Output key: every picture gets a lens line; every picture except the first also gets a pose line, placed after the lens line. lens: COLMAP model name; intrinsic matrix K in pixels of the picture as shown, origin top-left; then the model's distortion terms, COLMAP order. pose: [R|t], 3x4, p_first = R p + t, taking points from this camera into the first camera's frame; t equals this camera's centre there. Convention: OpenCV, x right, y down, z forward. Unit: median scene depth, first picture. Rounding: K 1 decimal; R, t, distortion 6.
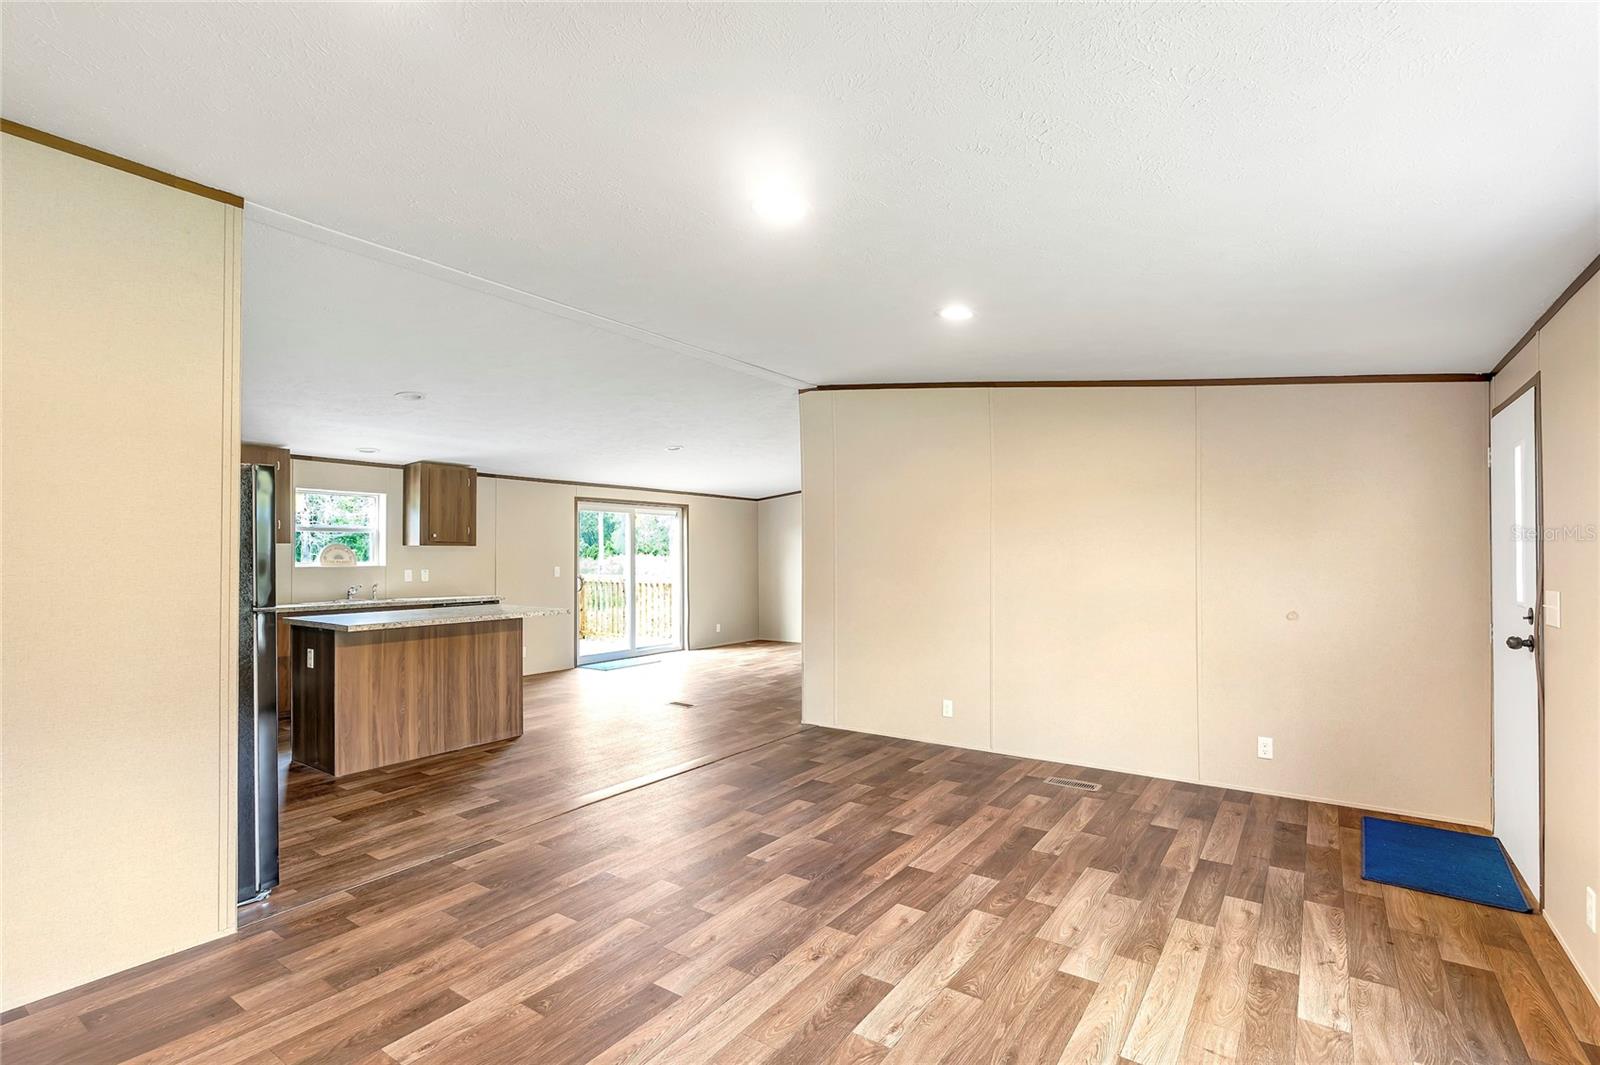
lens RADIAL K [[744.5, 0, 800.0], [0, 744.5, 532.5], [0, 0, 1]] dist [-0.007936, -0.000173]
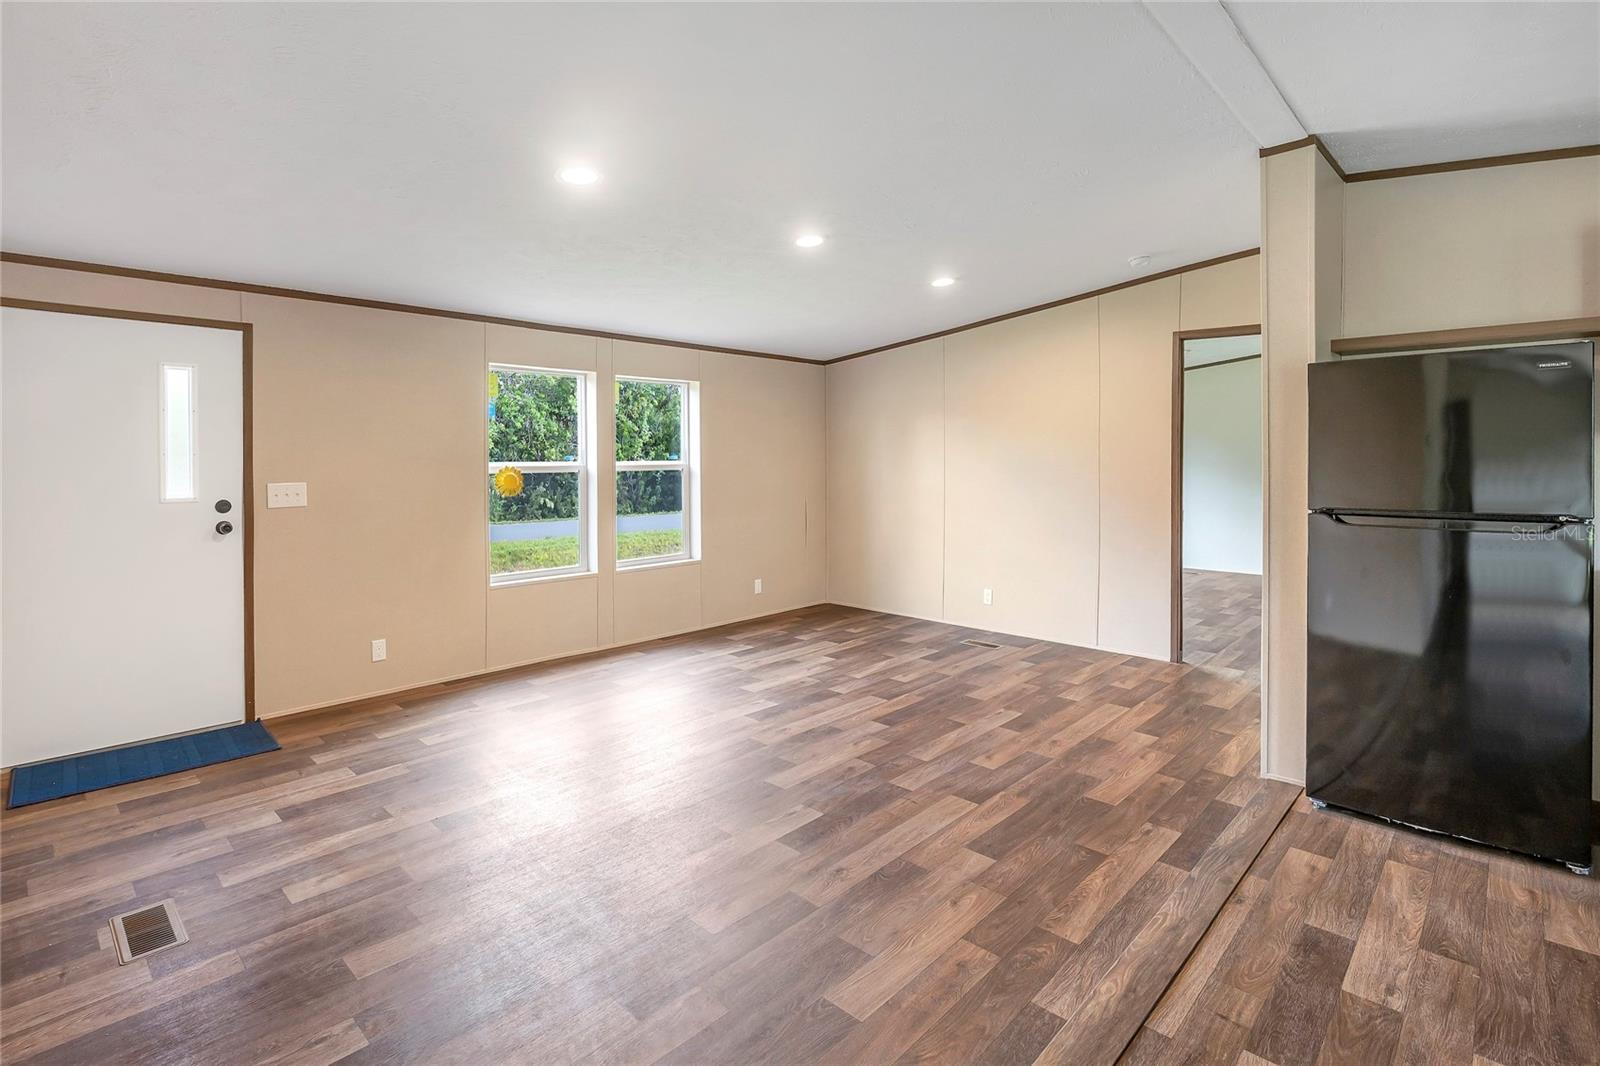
lens RADIAL K [[776.9, 0, 804.8], [0, 776.9, 457.3], [0, 0, 1]] dist [-0.013269, 0.000246]
pose [[-0.991074, 0.003196, 0.133274, -0.124514], [-0.000155, 0.999684, -0.025127, 0.037924], [-0.133312, -0.024923, -0.990761, 1.389682]]
